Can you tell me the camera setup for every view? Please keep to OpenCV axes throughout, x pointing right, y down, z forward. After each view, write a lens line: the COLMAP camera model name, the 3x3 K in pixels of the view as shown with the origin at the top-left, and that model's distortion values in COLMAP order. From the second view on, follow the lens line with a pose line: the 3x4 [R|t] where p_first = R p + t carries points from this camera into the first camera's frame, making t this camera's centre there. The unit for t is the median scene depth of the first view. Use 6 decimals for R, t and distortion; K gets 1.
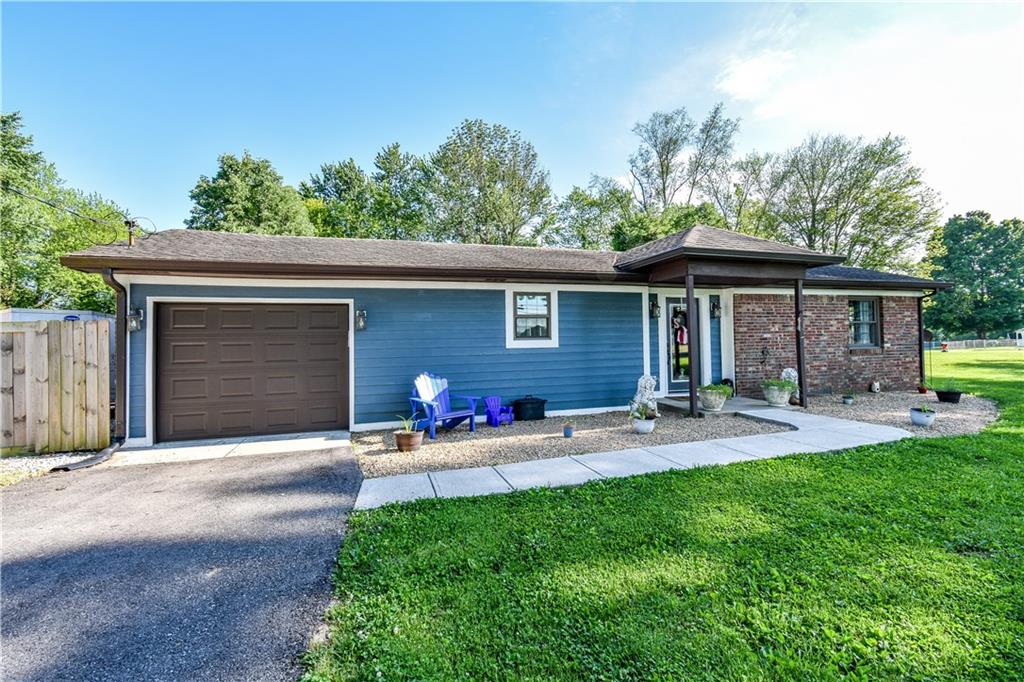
lens RADIAL K [[420.5, 0, 512.0], [0, 420.5, 341.0], [0, 0, 1]] dist [-0.000899, -0.000312]
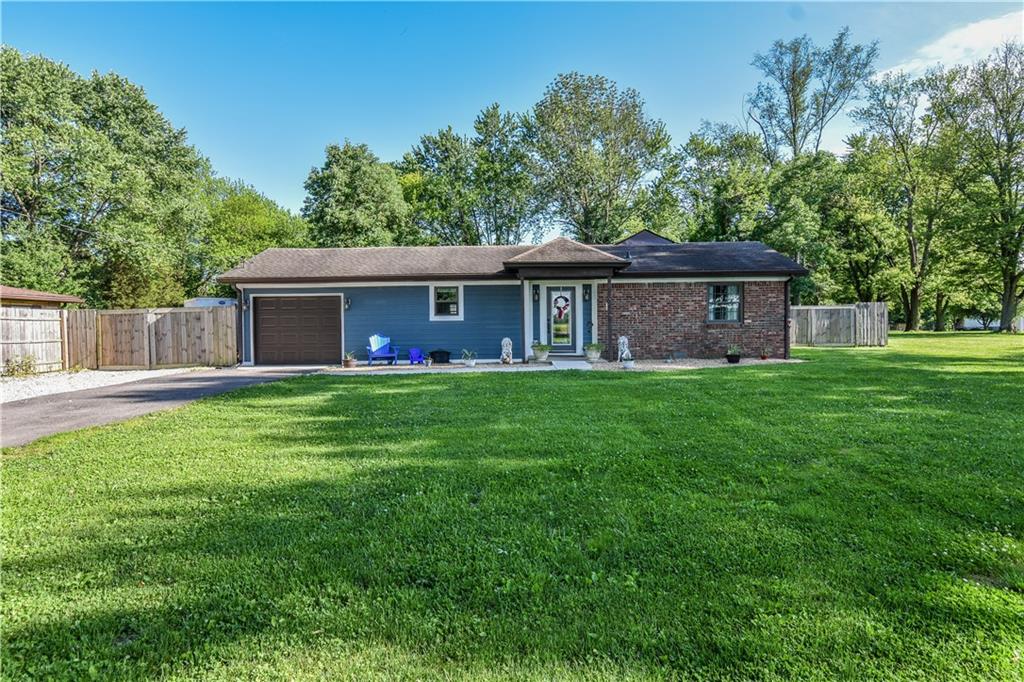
lens RADIAL K [[488.6, 0, 512.0], [0, 488.6, 341.0], [0, 0, 1]] dist [-0.002059, 0.000295]
pose [[0.961048, 0.019498, -0.275693, 0.152327], [-0.004122, 0.998409, 0.056241, -0.002406], [0.276351, -0.052914, 0.959599, -0.141145]]
